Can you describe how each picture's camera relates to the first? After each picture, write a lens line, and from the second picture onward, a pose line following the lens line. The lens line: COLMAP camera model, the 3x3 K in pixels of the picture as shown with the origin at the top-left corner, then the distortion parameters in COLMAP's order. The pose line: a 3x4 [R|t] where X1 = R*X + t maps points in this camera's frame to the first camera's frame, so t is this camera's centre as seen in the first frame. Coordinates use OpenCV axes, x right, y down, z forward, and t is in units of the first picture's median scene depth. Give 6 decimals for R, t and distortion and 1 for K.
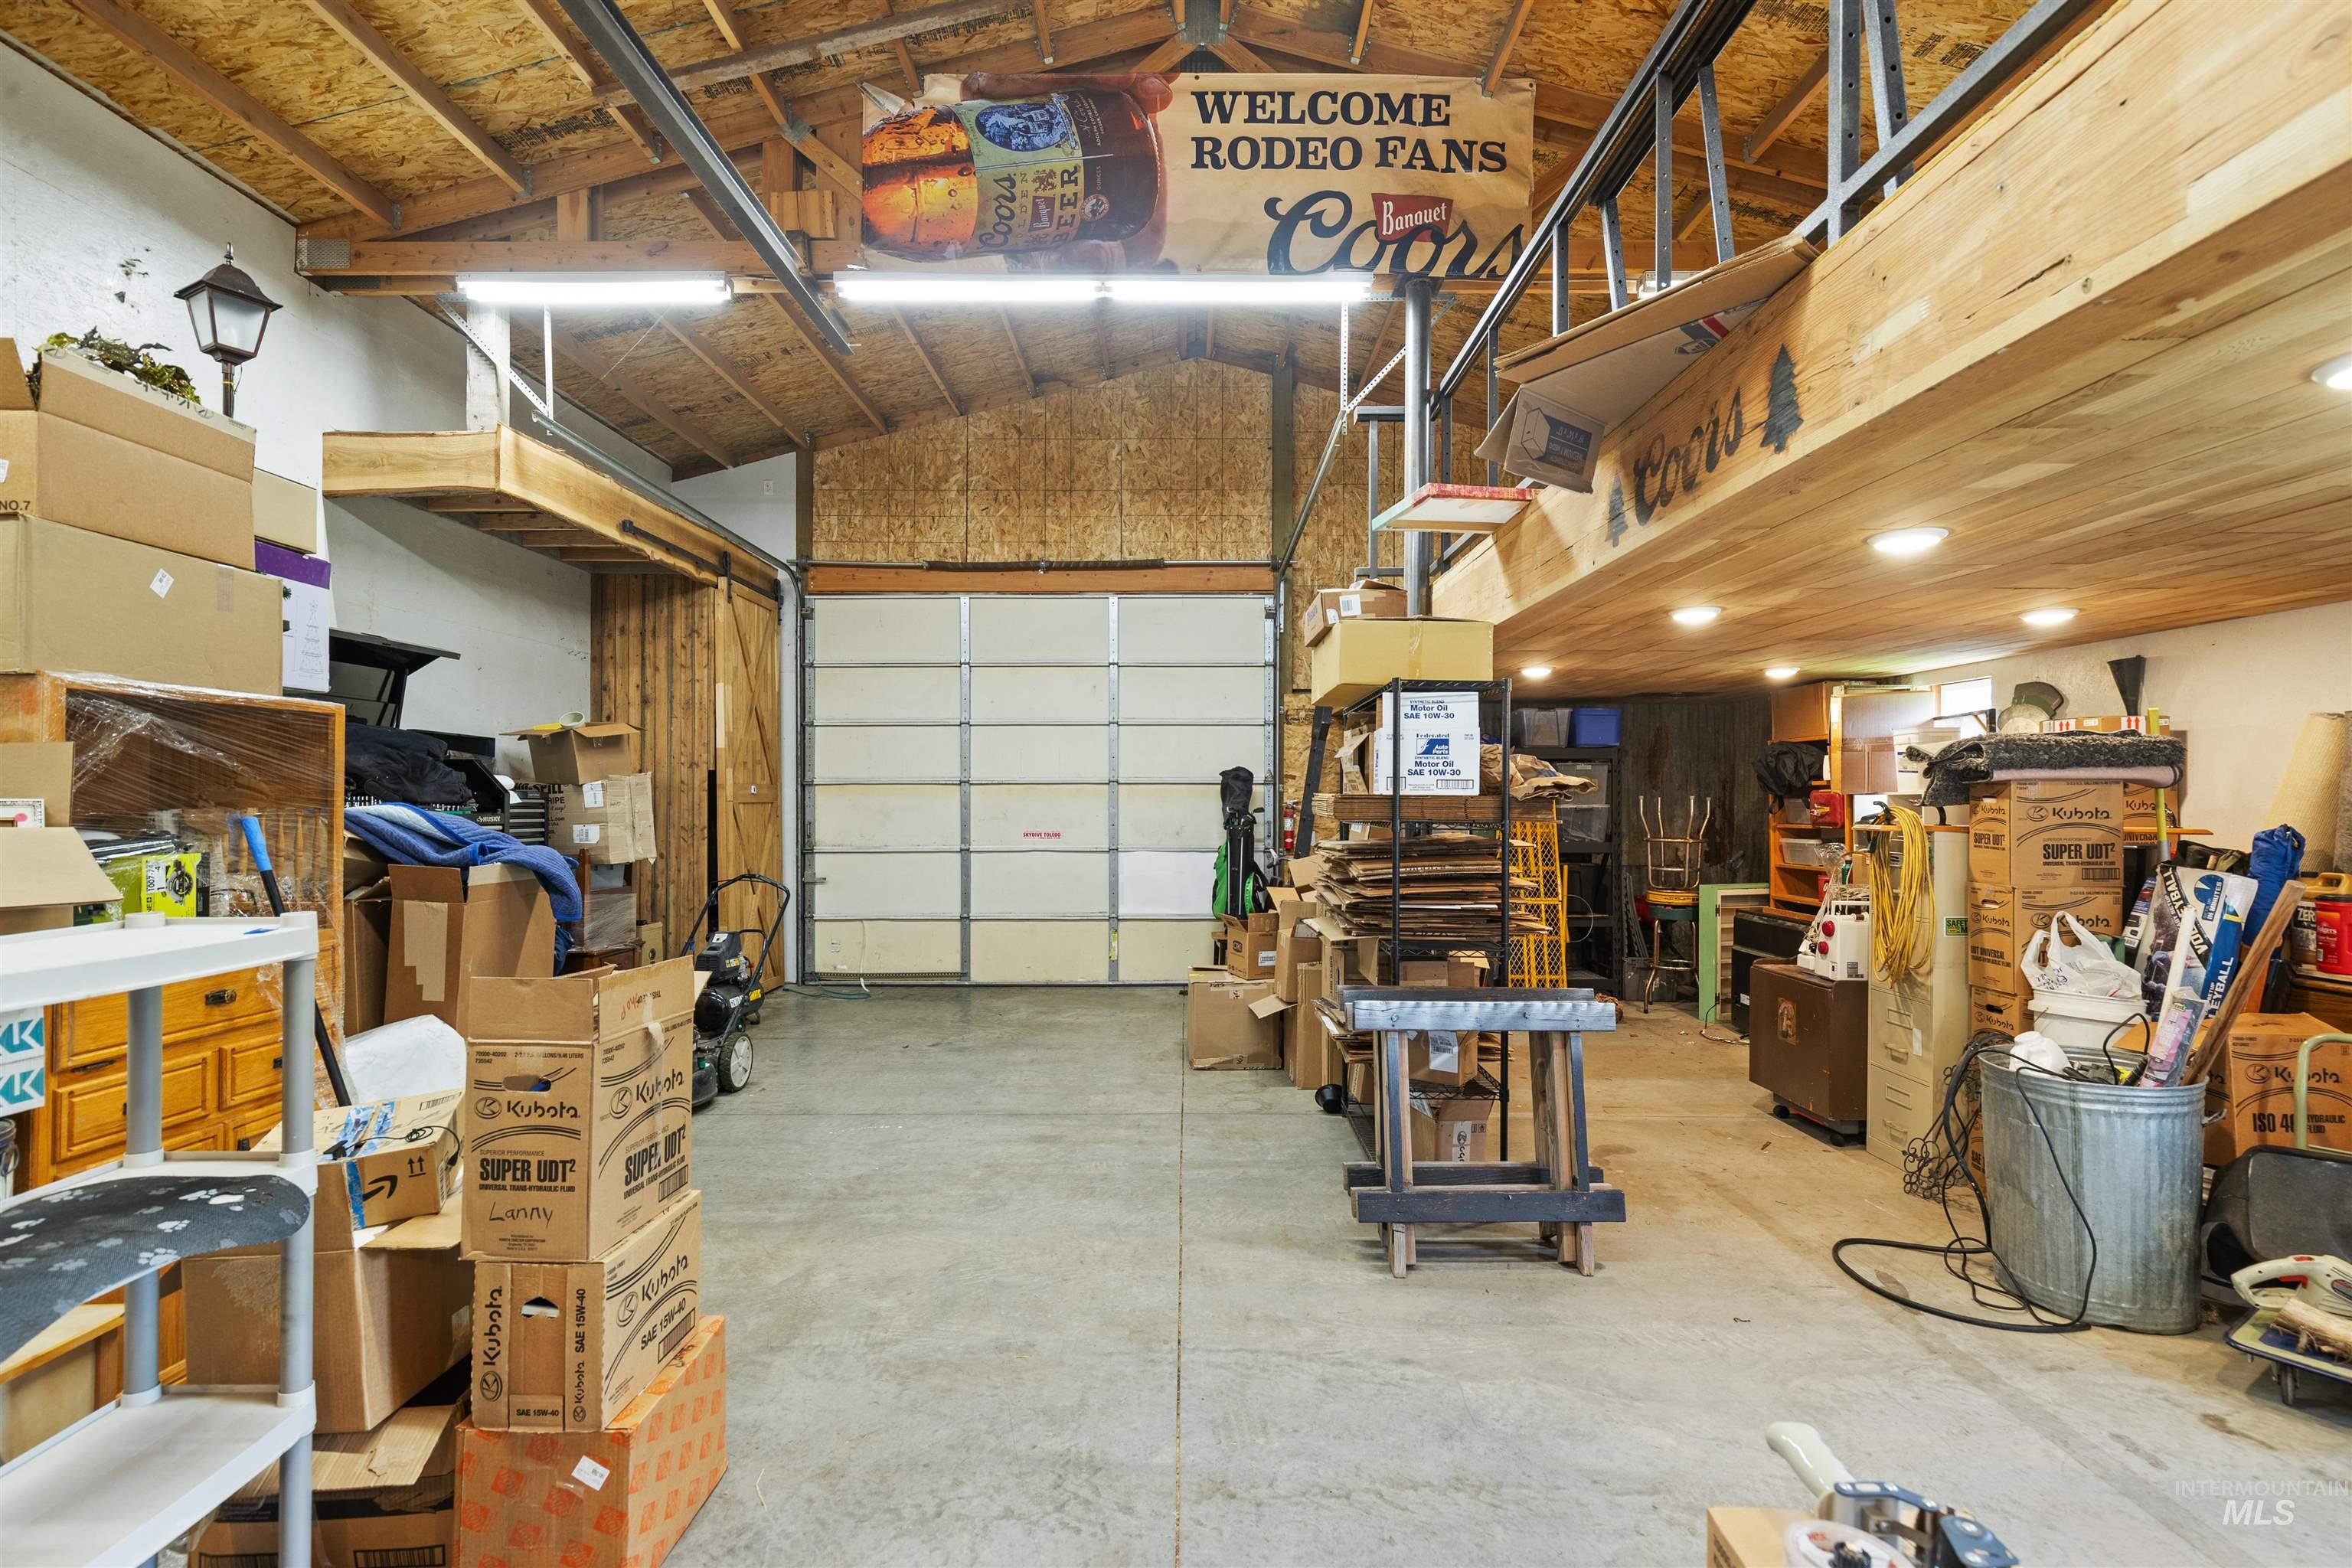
lens RADIAL K [[1091.6, 0, 1177.9], [0, 1091.6, 792.8], [0, 0, 1]] dist [-0.004940, 0.002109]
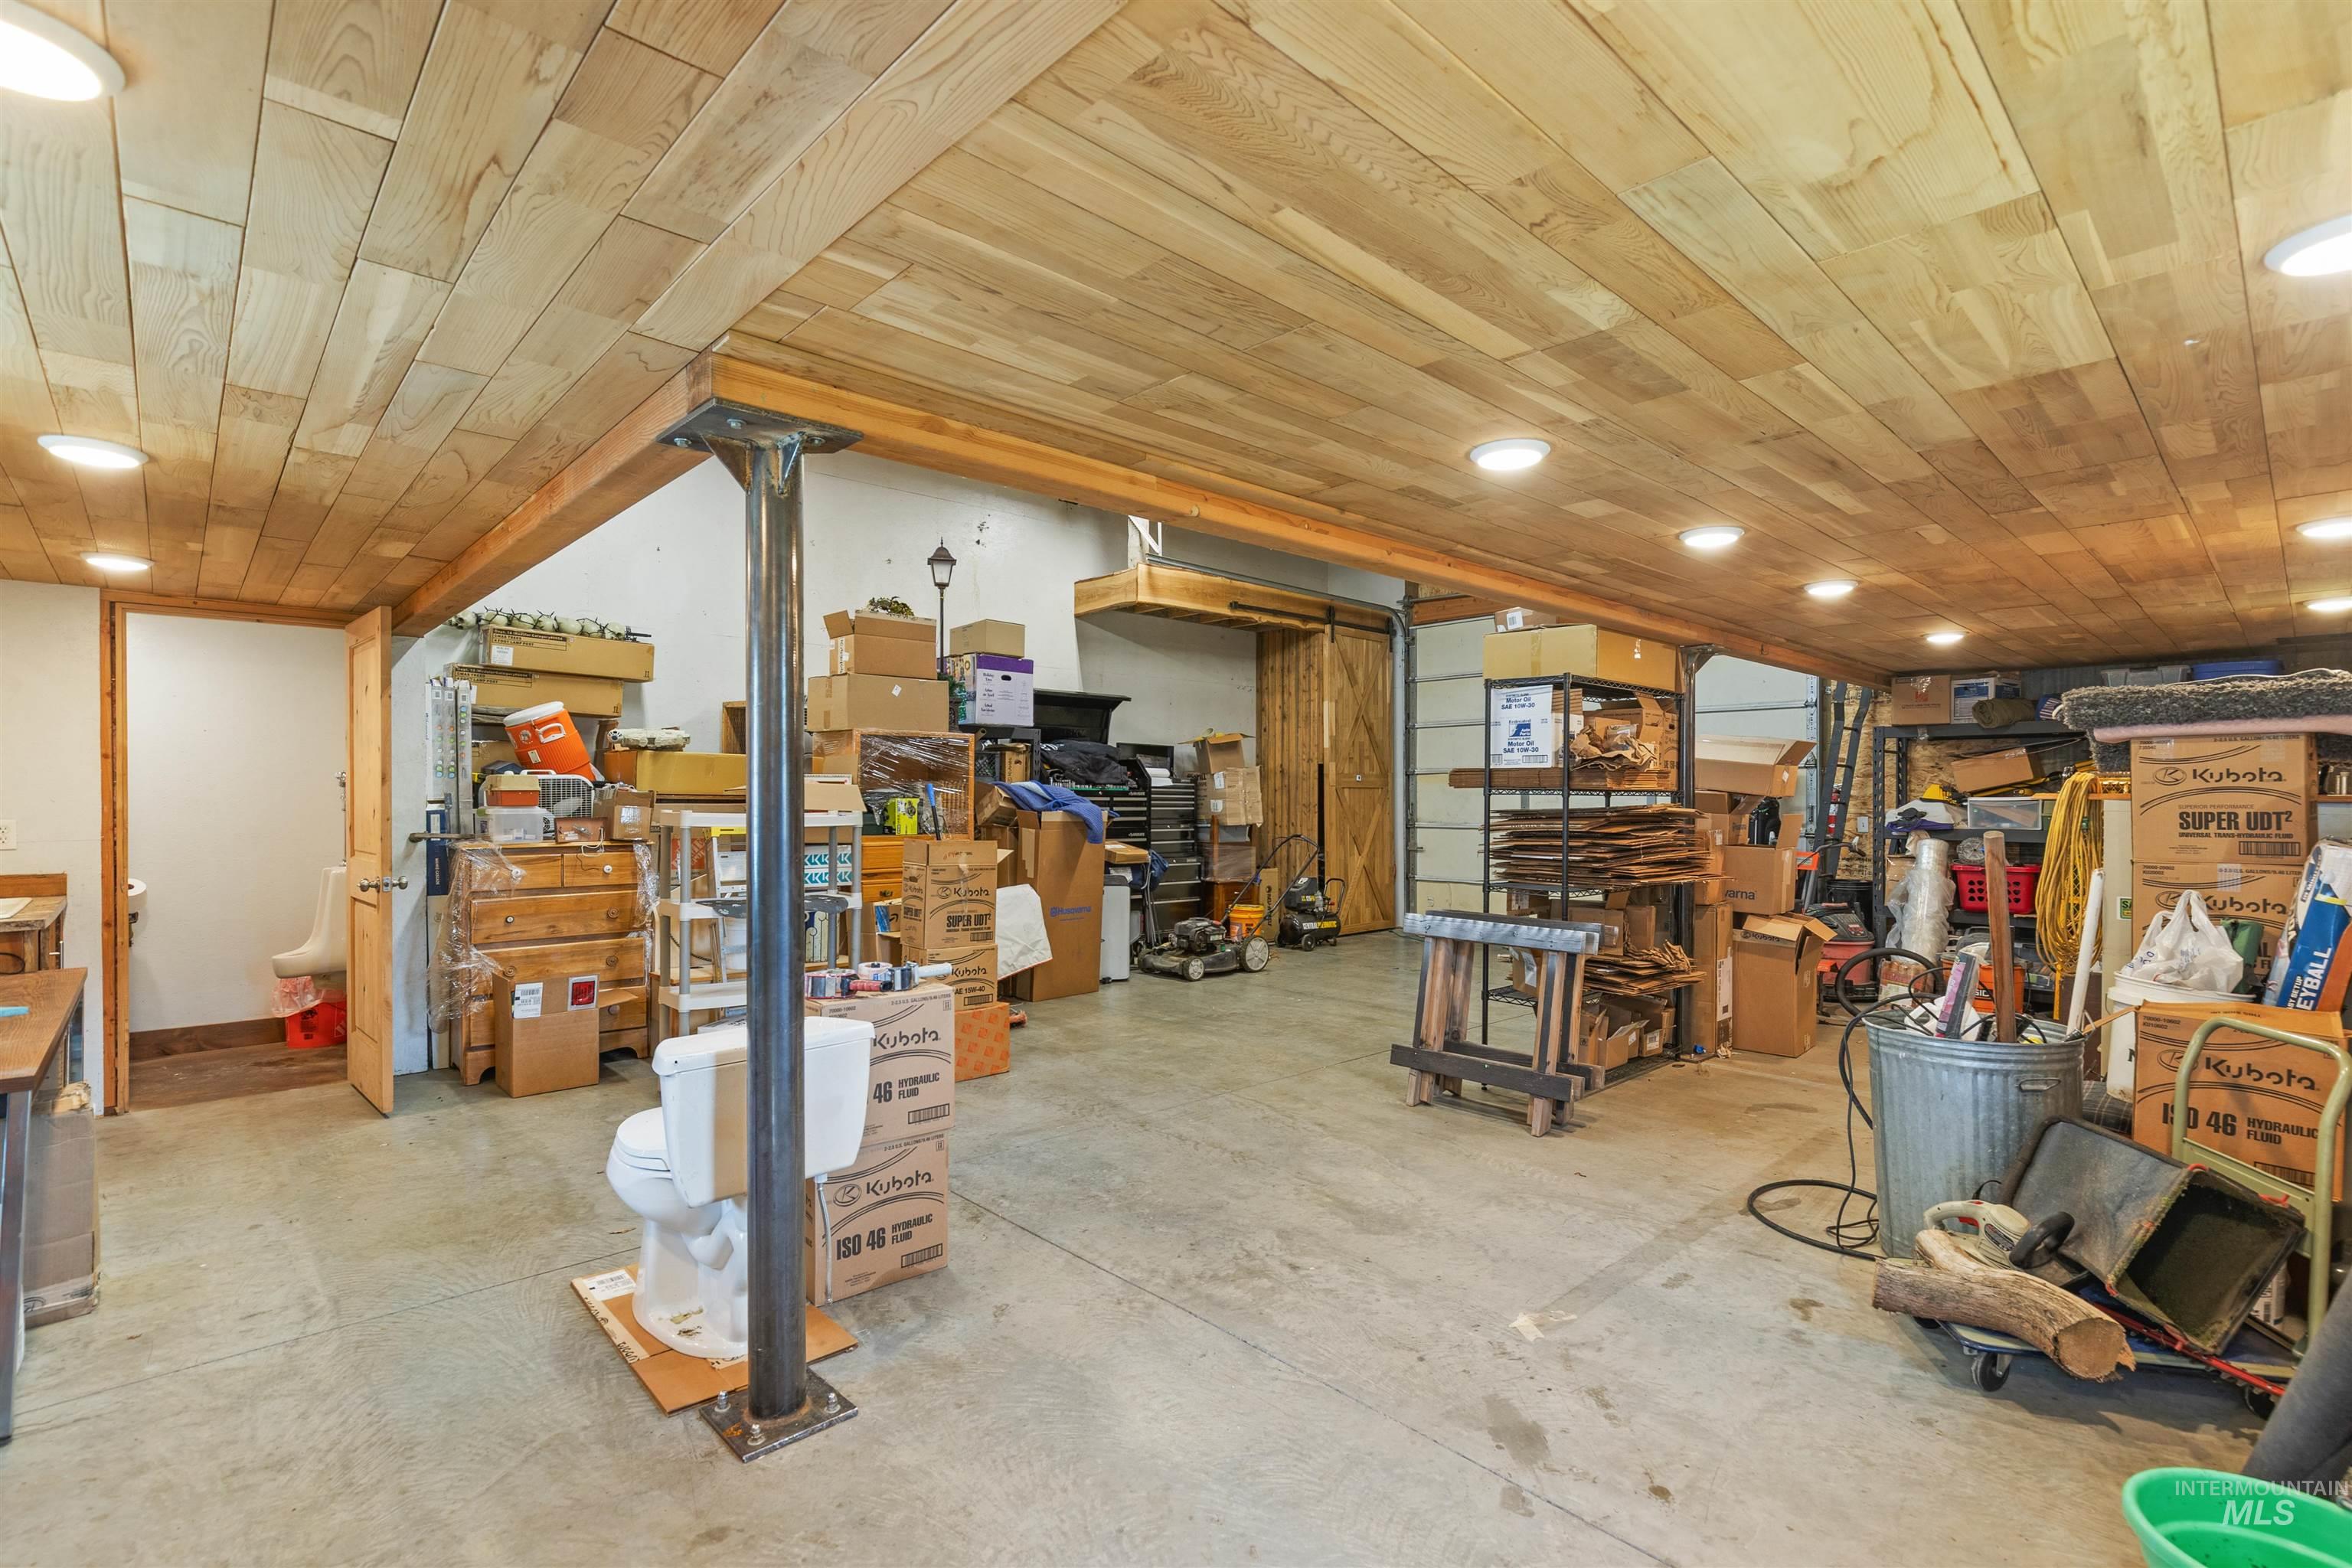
lens RADIAL K [[1091.6, 0, 1181.7], [0, 1091.6, 786.6], [0, 0, 1]] dist [-0.004940, 0.002109]
pose [[0.685166, -0.005767, -0.728364, 0.668653], [0.001800, 0.999979, -0.006225, 0.023685], [0.728385, 0.002954, 0.685162, -0.124470]]
